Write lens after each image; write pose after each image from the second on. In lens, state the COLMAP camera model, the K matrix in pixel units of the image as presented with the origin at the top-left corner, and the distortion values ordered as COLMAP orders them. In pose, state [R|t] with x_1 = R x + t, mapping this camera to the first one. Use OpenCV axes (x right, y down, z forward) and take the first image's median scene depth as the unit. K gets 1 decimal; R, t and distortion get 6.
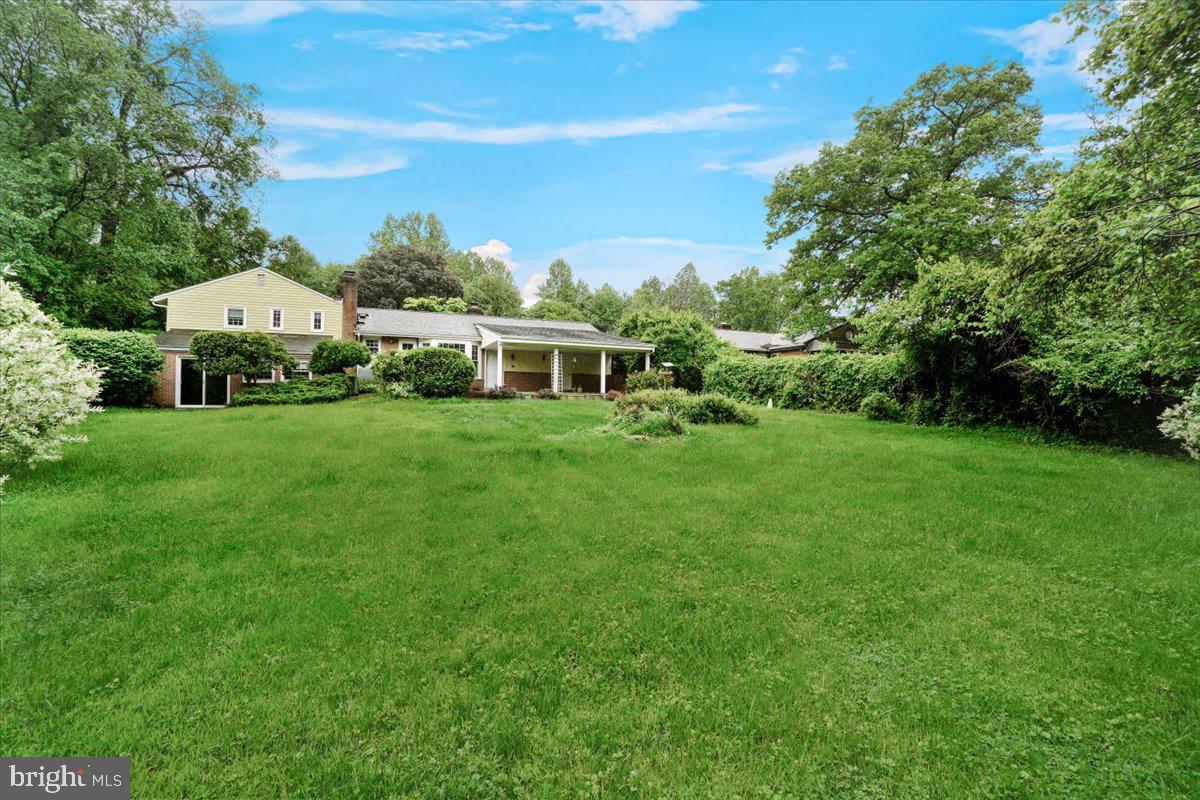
lens RADIAL K [[523.5, 0, 601.1], [0, 523.5, 381.7], [0, 0, 1]] dist [-0.000599, 0.000118]
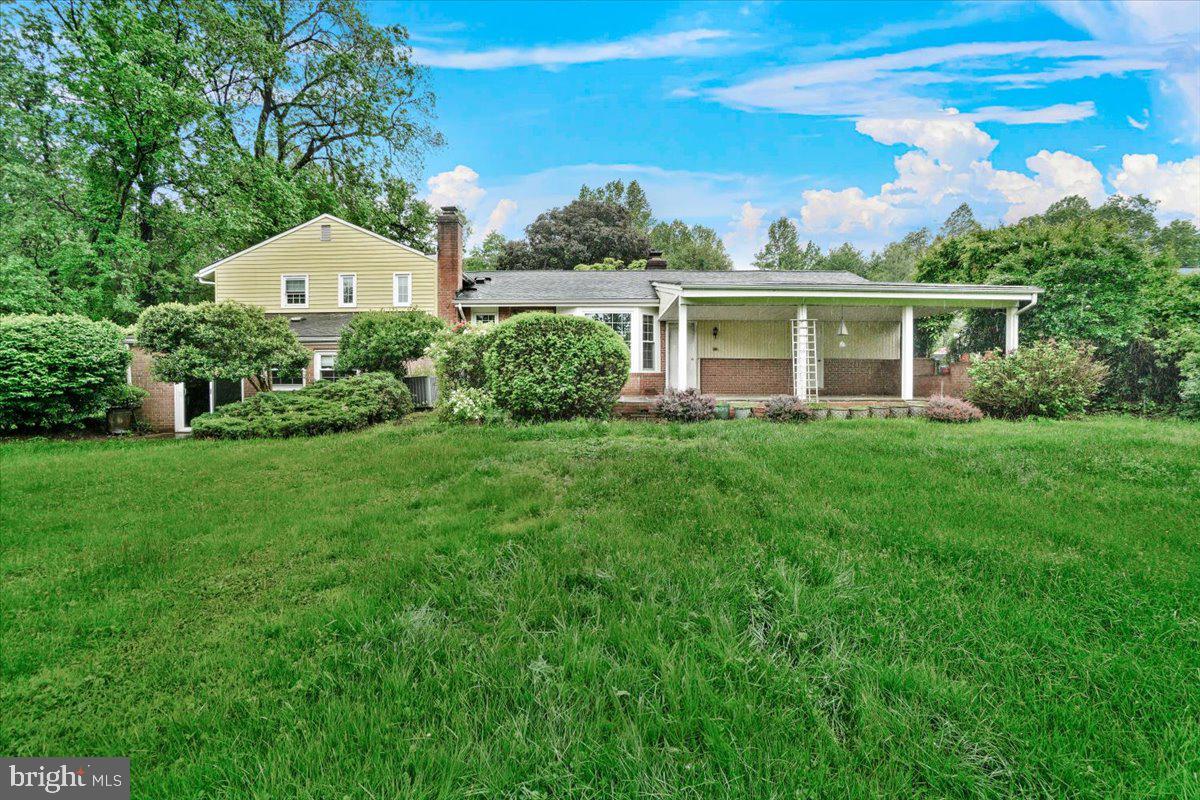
lens RADIAL K [[511.5, 0, 600.0], [0, 511.5, 400.0], [0, 0, 1]] dist [-0.024561, 0.000315]
pose [[0.915362, 0.000659, -0.402632, -0.071826], [0.024600, 0.998039, 0.057560, -0.011079], [0.401880, -0.062593, 0.913550, 0.531377]]
